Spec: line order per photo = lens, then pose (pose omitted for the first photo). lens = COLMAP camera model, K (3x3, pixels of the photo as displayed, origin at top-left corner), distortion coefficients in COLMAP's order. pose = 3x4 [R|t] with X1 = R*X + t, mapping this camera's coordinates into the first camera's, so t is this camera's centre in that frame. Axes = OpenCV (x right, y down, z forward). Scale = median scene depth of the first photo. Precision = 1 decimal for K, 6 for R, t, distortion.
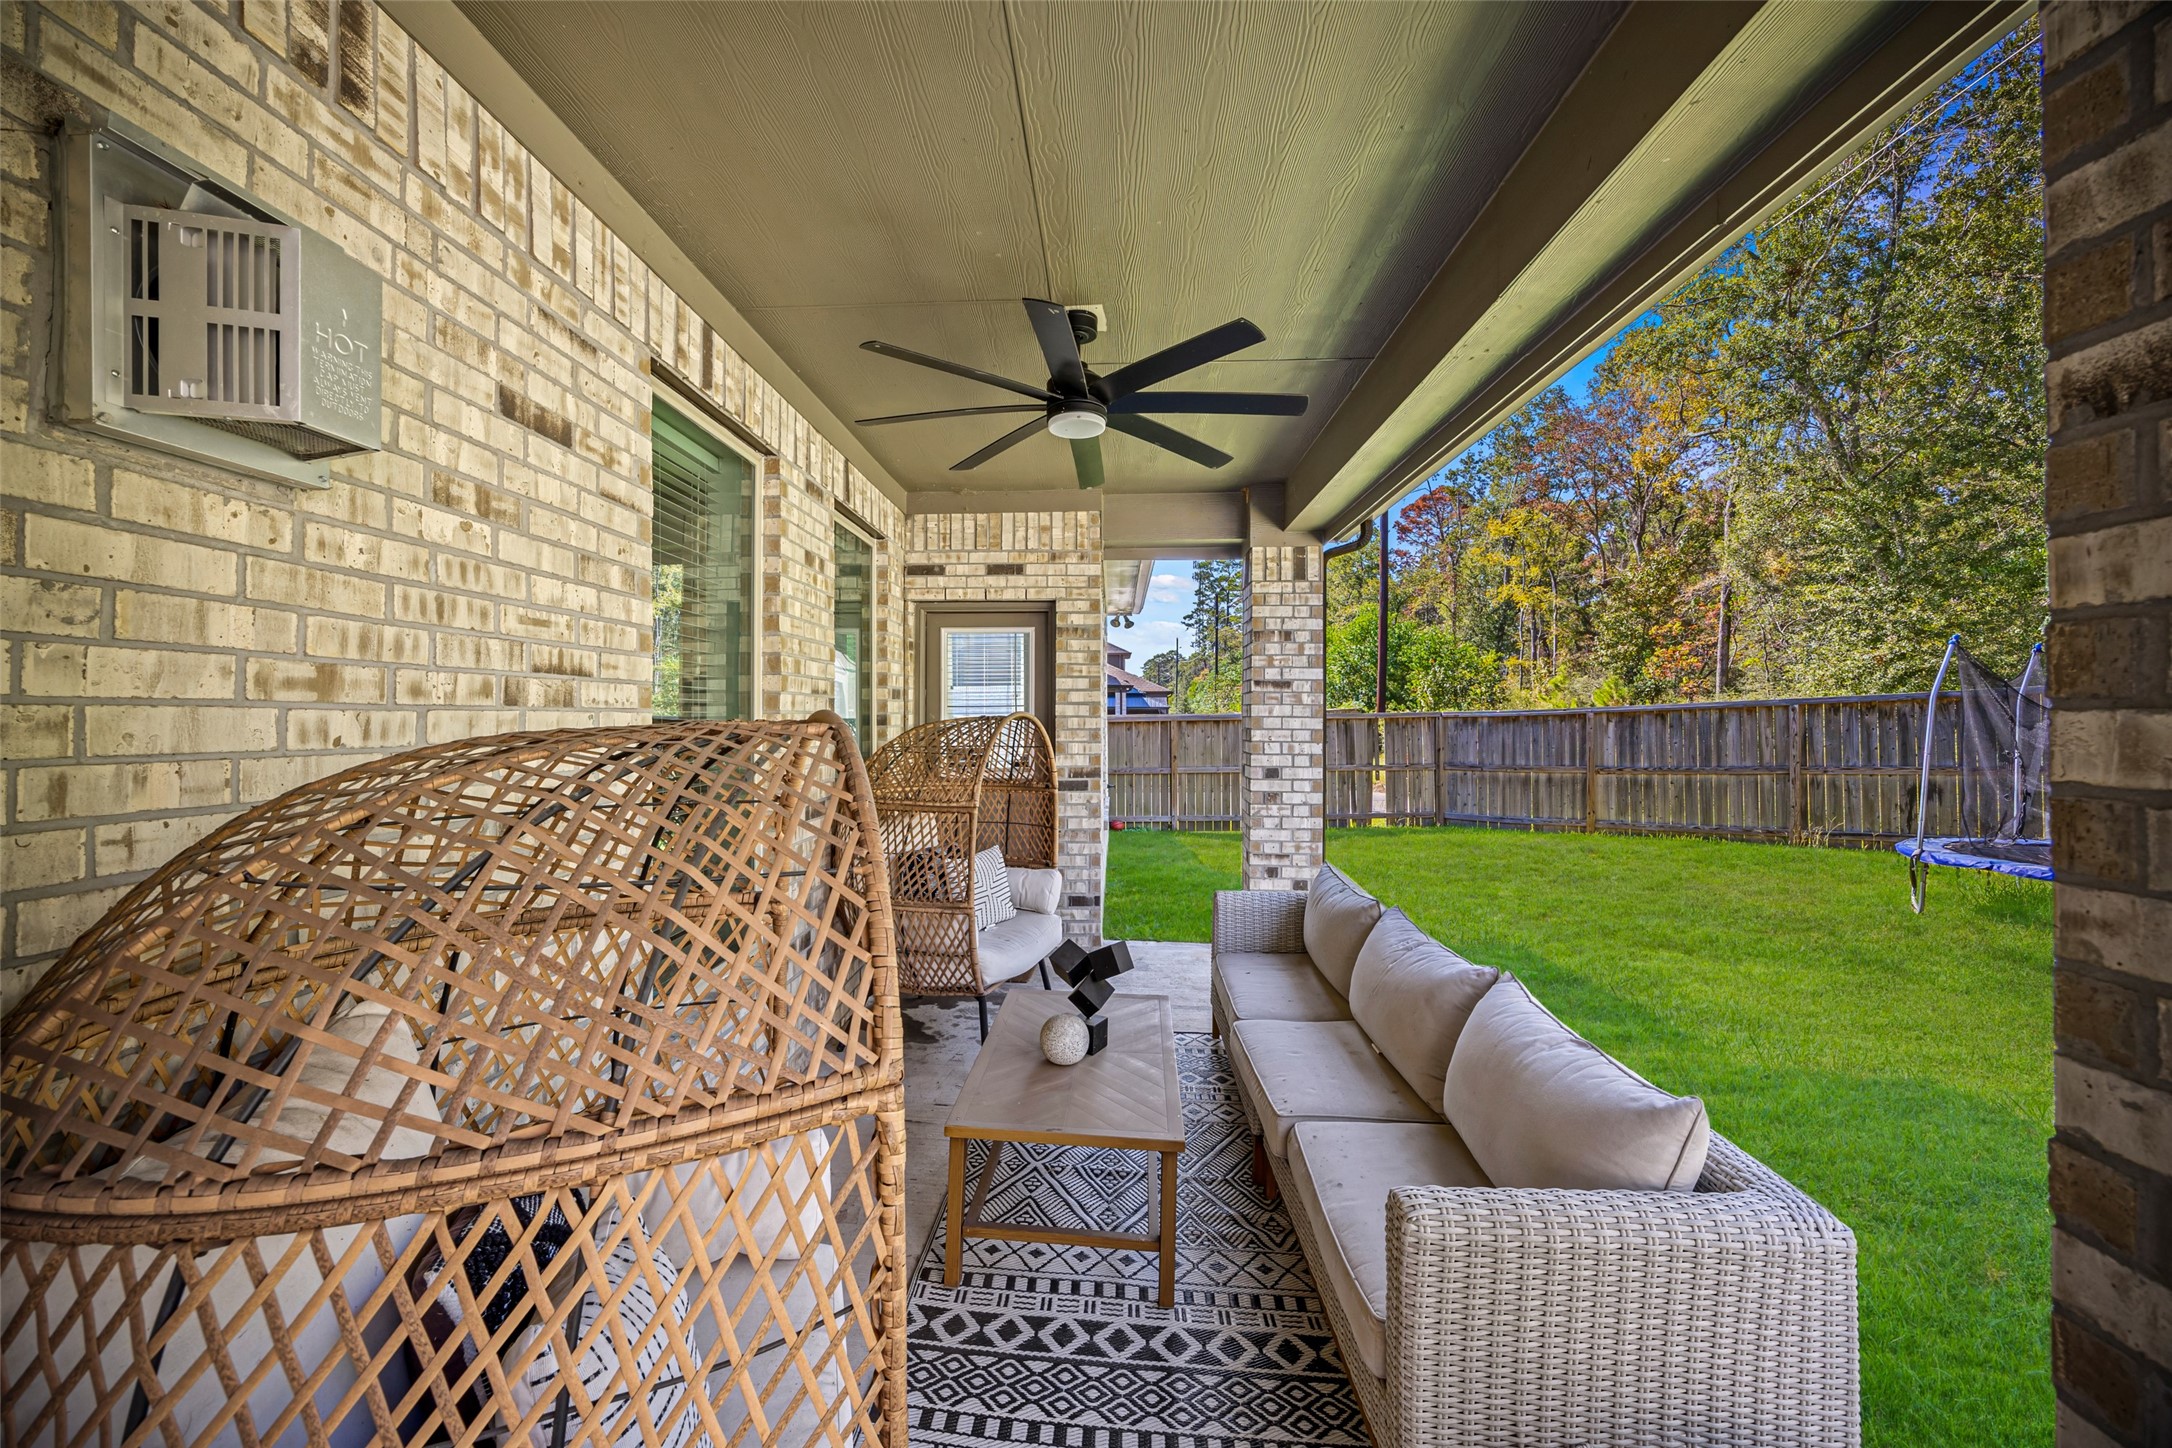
lens RADIAL K [[829.4, 0, 1079.3], [0, 829.4, 716.5], [0, 0, 1]] dist [-0.004901, 0.000452]
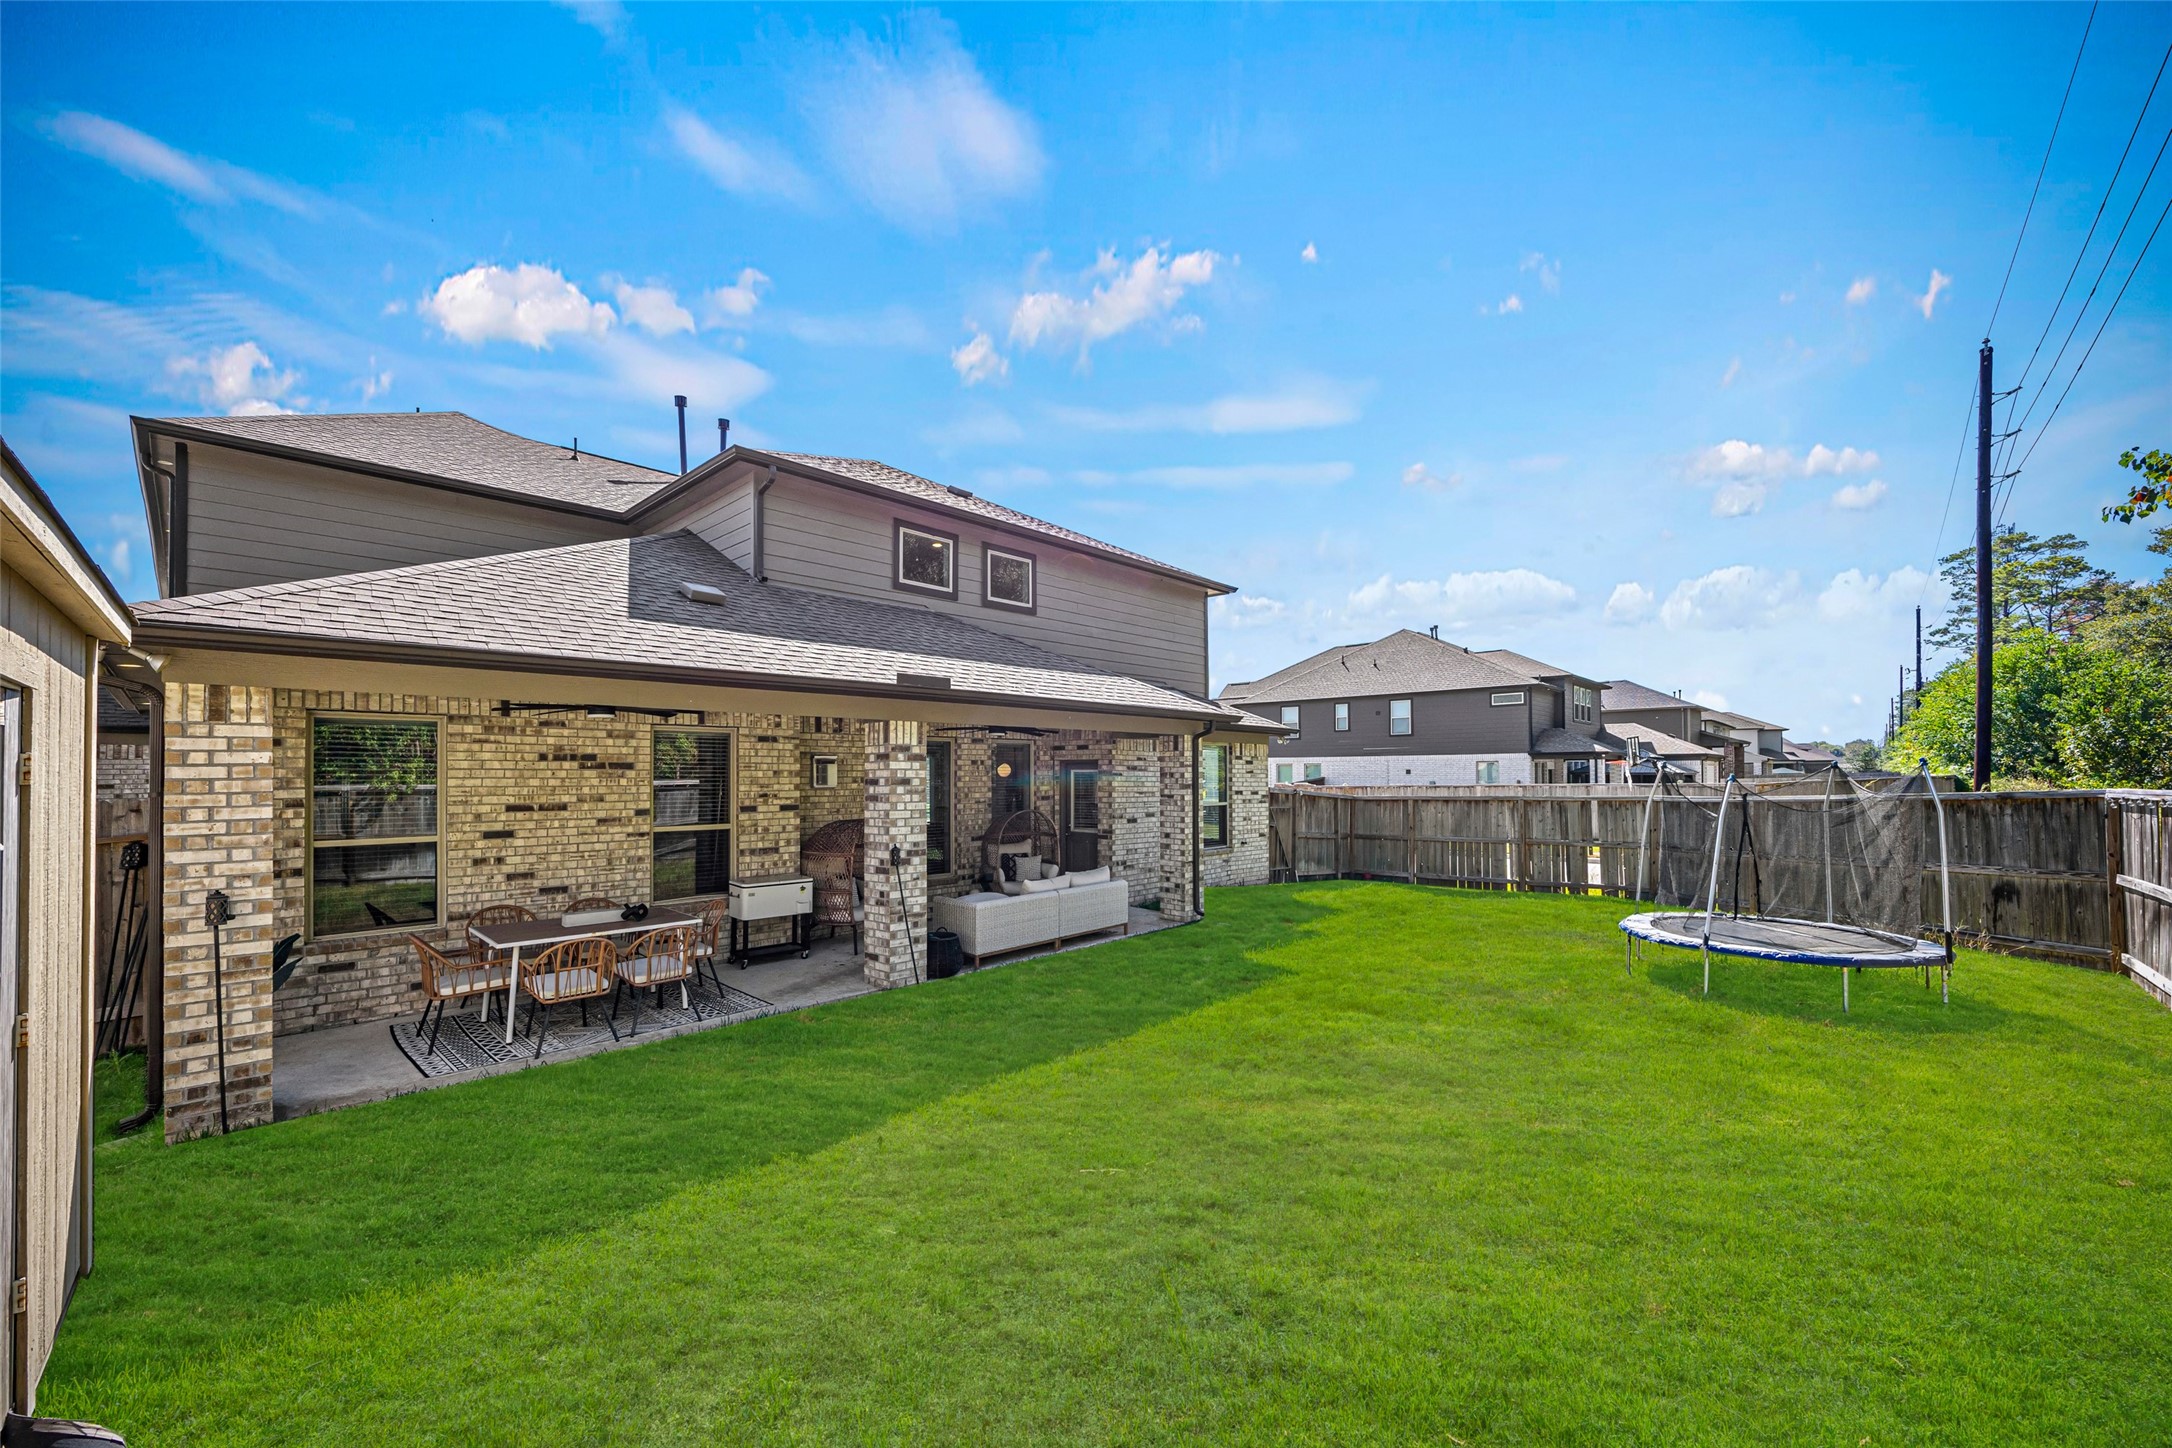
lens RADIAL K [[829.4, 0, 1066.4], [0, 829.4, 765.3], [0, 0, 1]] dist [-0.004901, 0.000452]
pose [[0.752439, -0.007807, -0.658616, 1.528355], [0.002931, 0.999960, -0.008505, -0.105490], [0.658655, 0.004469, 0.752431, -0.899586]]
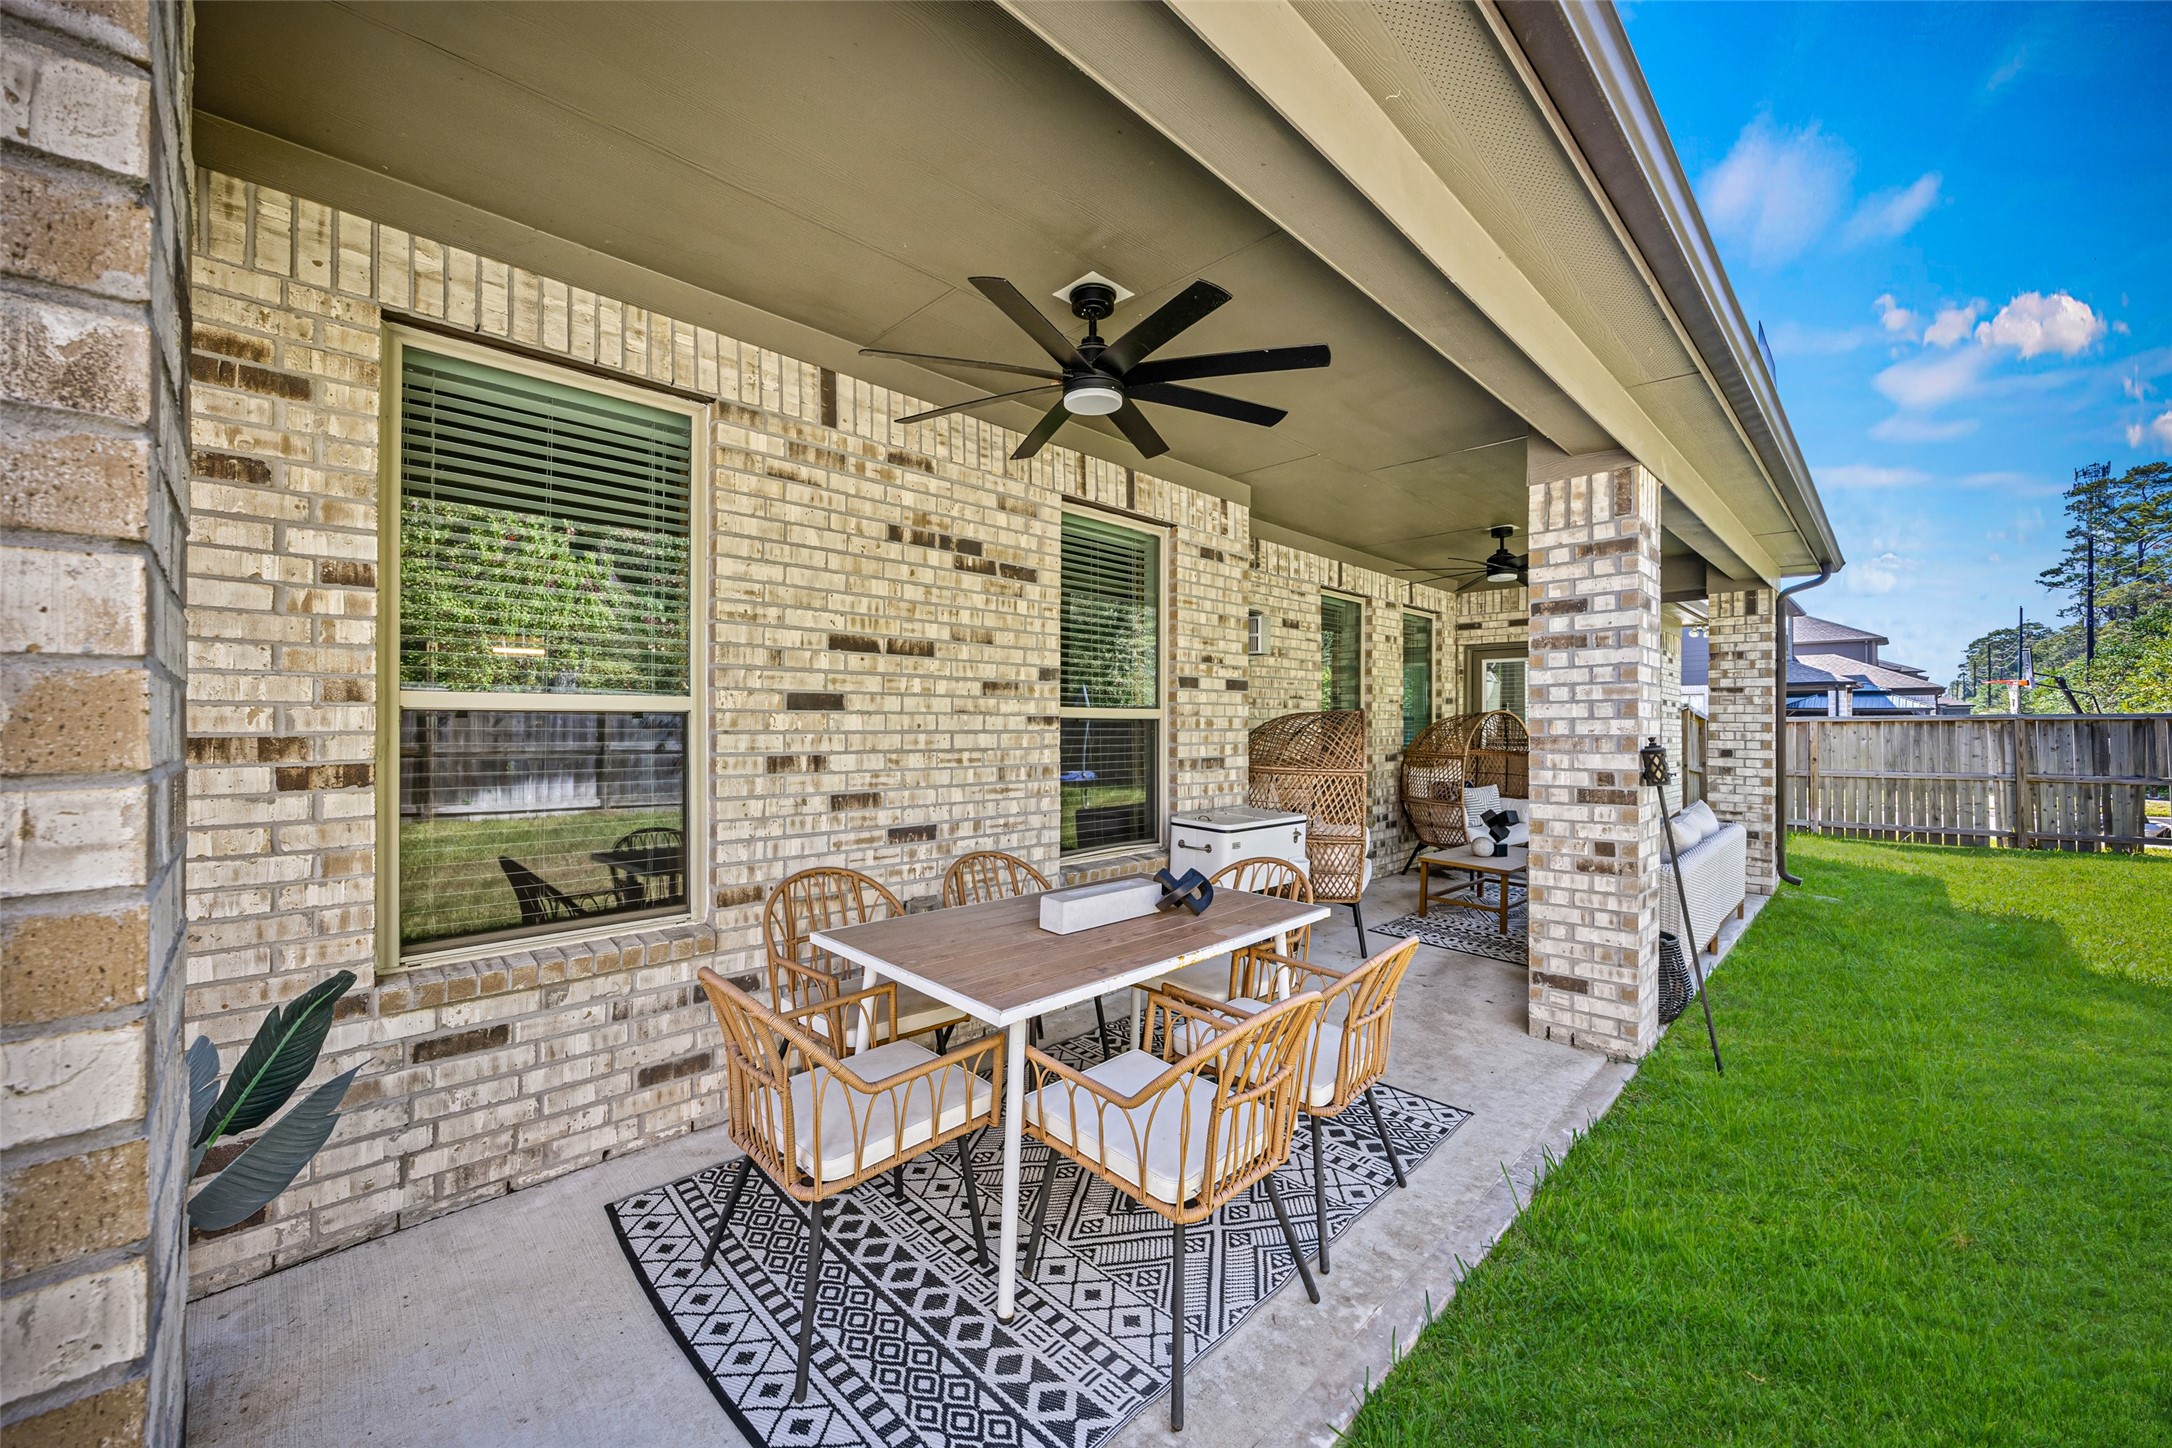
lens RADIAL K [[829.4, 0, 1075.2], [0, 829.4, 716.8], [0, 0, 1]] dist [-0.004901, 0.000452]
pose [[0.731921, -0.000508, -0.681389, 0.380593], [-0.002686, 0.999990, -0.003631, 0.014260], [0.681384, 0.004487, 0.731912, -0.783077]]
